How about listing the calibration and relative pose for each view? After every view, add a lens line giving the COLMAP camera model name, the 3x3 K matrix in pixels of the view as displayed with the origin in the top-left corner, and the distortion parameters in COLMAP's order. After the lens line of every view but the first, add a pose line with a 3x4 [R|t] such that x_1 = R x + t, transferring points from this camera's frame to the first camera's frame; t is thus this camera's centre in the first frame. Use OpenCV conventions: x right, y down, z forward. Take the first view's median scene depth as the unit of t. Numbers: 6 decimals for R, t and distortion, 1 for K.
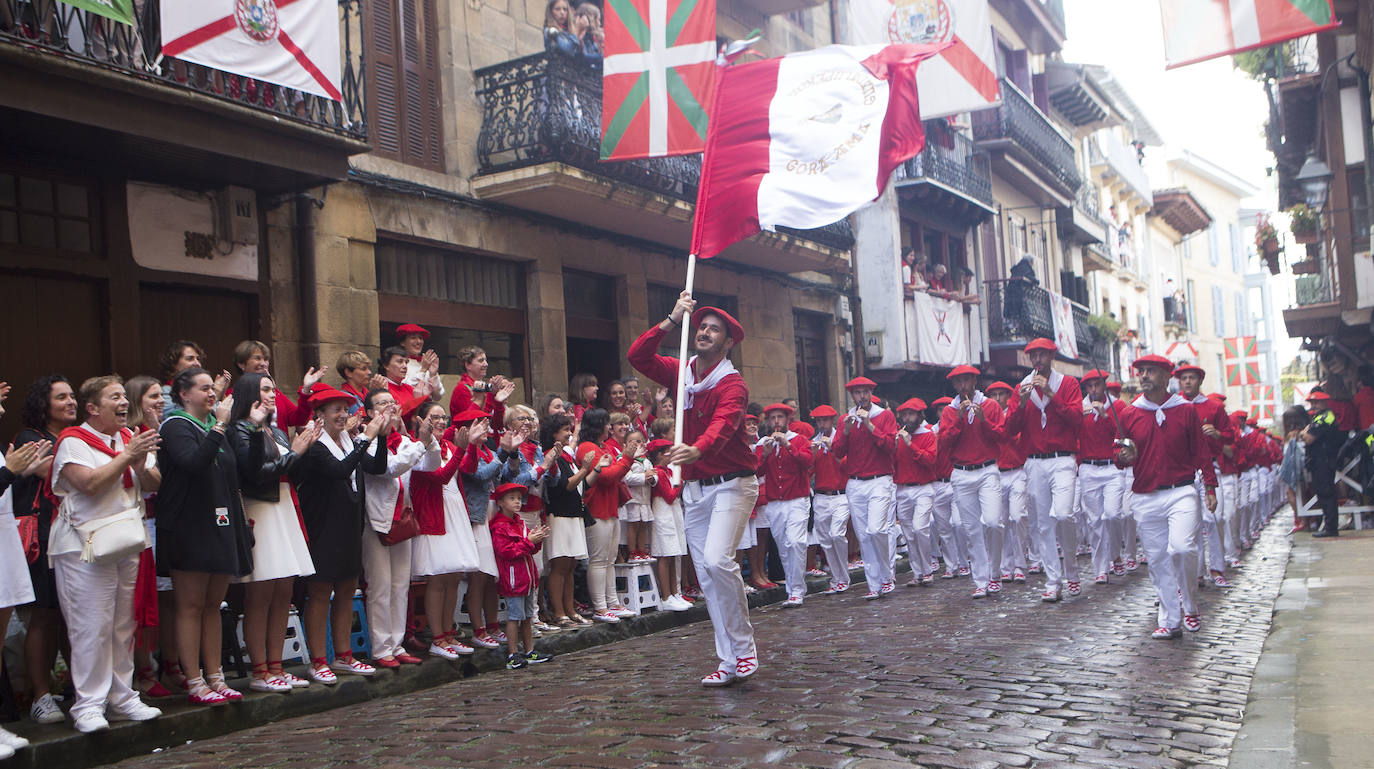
lens RADIAL K [[1246.2, 0, 711.2], [0, 1246.2, 439.4], [0, 0, 1]] dist [-0.052176, 0.000000]
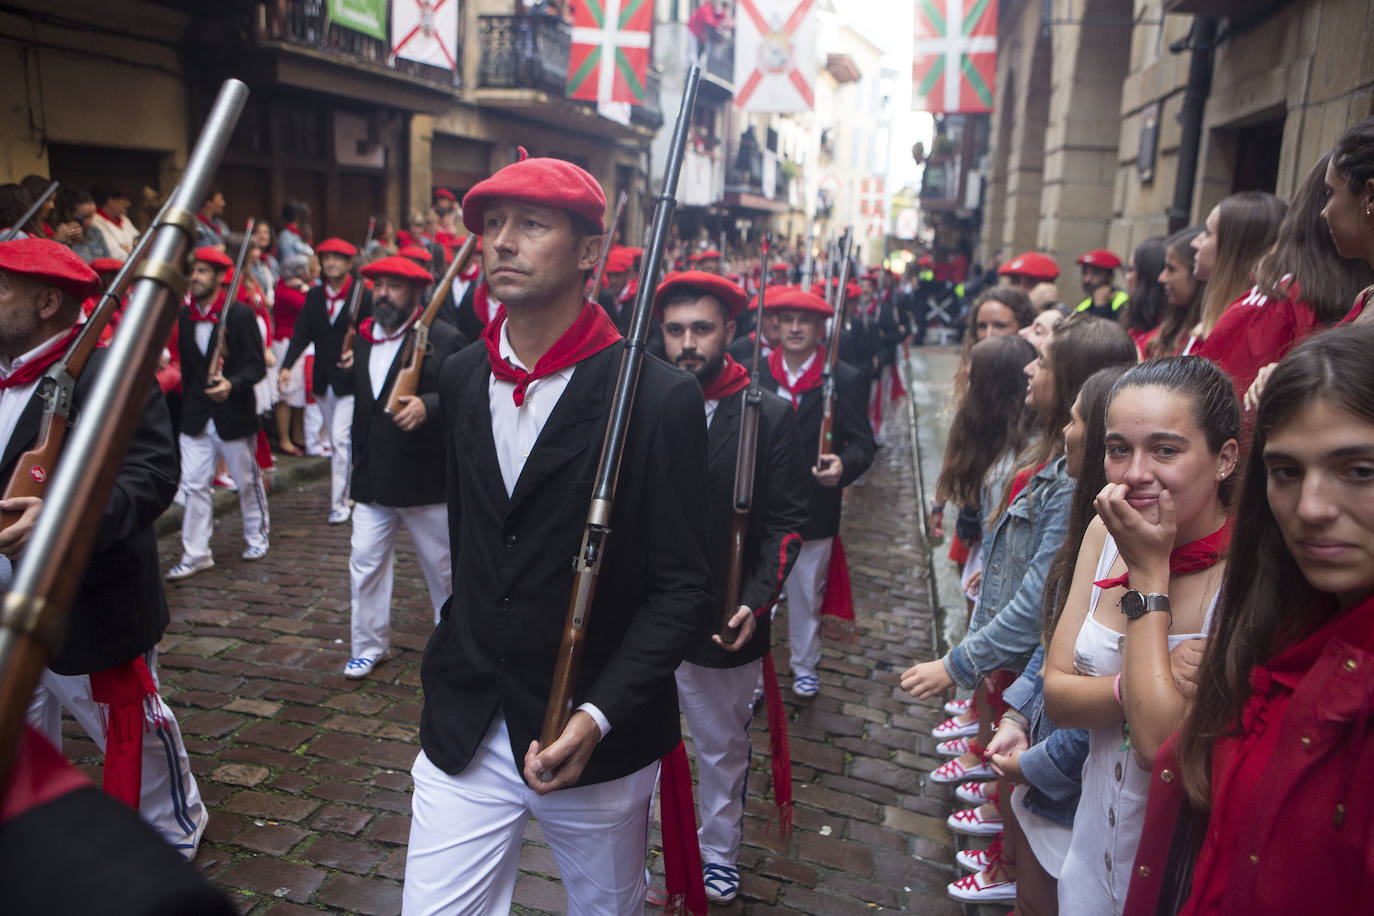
lens RADIAL K [[993.8, 0, 681.6], [0, 993.8, 450.0], [0, 0, 1]] dist [-0.089813, 0.073242]
pose [[0.966287, 0.054533, 0.251624, -0.235205], [-0.112194, 0.968827, 0.220879, -0.077381], [-0.231735, -0.241664, 0.942283, -0.333536]]
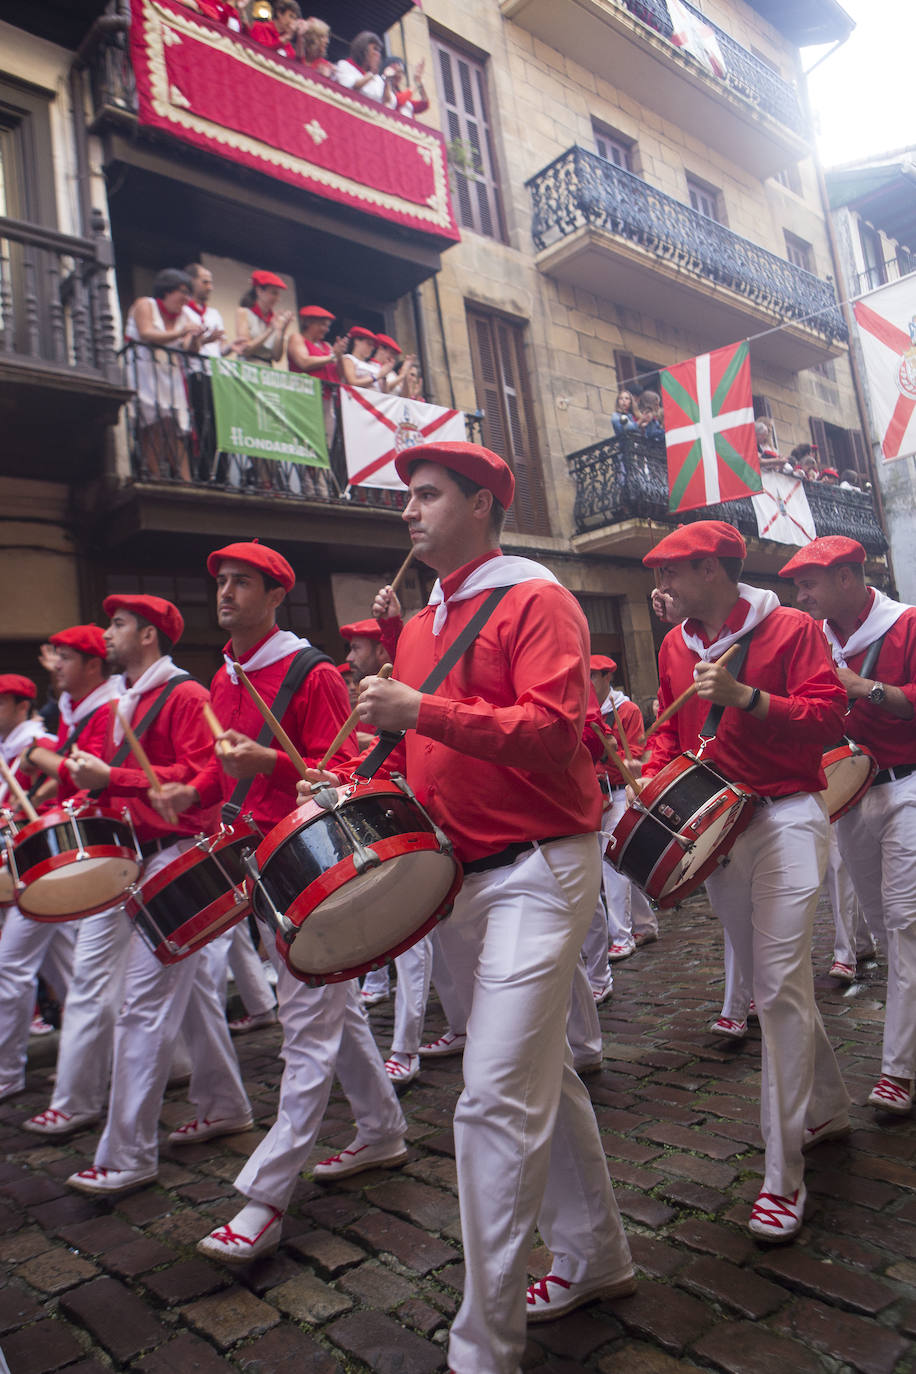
lens RADIAL K [[993.8, 0, 466.4], [0, 993.8, 690.5], [0, 0, 1]] dist [-0.089813, 0.073242]
pose [[0.950600, -0.080218, -0.299875, 0.001218], [0.069499, 0.996509, -0.046262, -0.010330], [0.302539, 0.023136, 0.952856, -0.023330]]
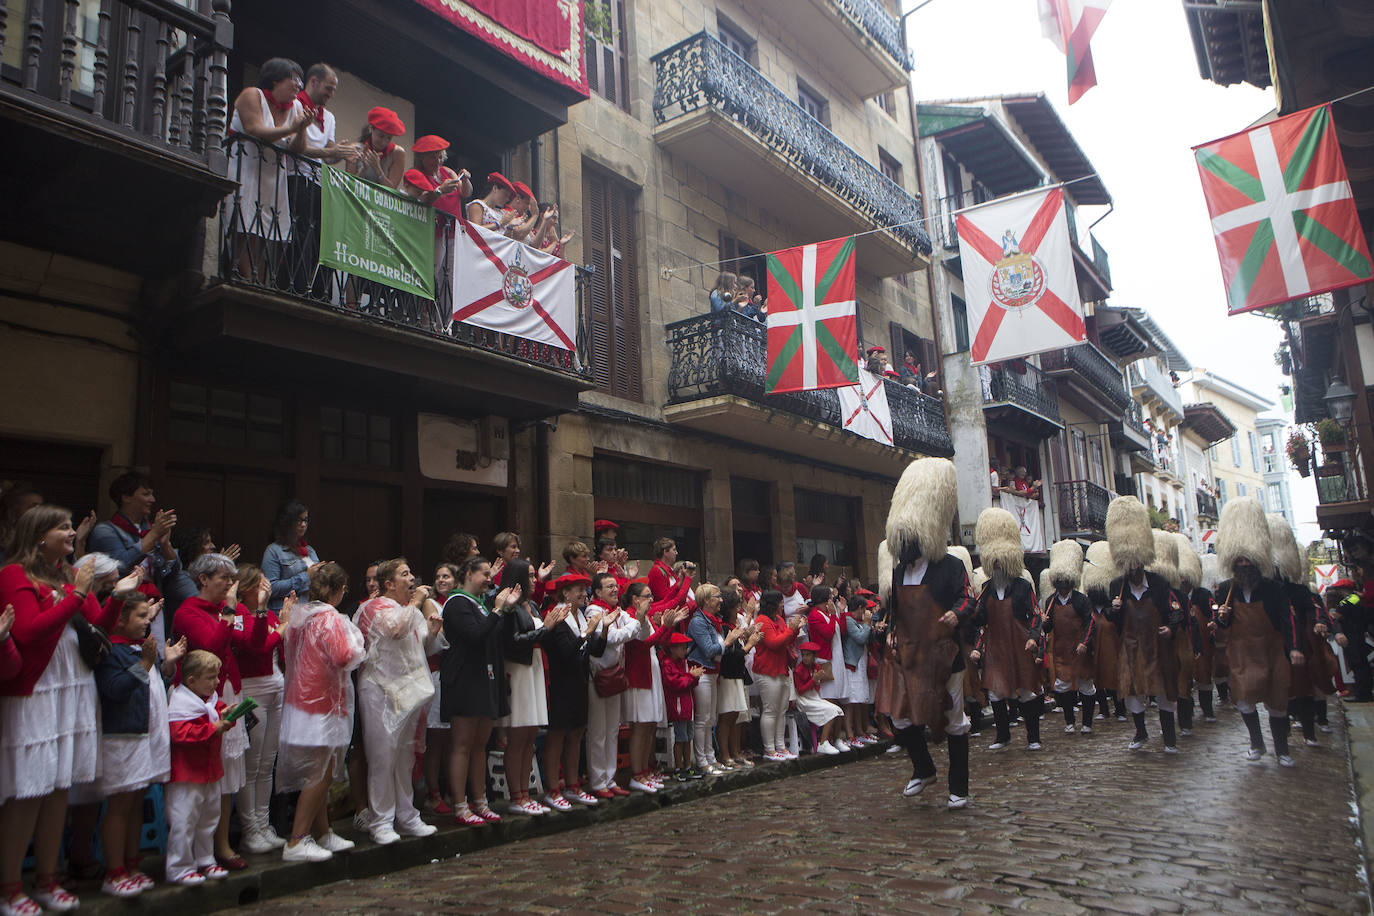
lens RADIAL K [[993.8, 0, 697.3], [0, 993.8, 468.7], [0, 0, 1]] dist [-0.089813, 0.073242]
pose [[0.992560, -0.000156, -0.121756, -0.033042], [-0.016557, 0.990537, -0.136242, -0.006835], [0.120625, 0.137244, 0.983165, -0.002796]]
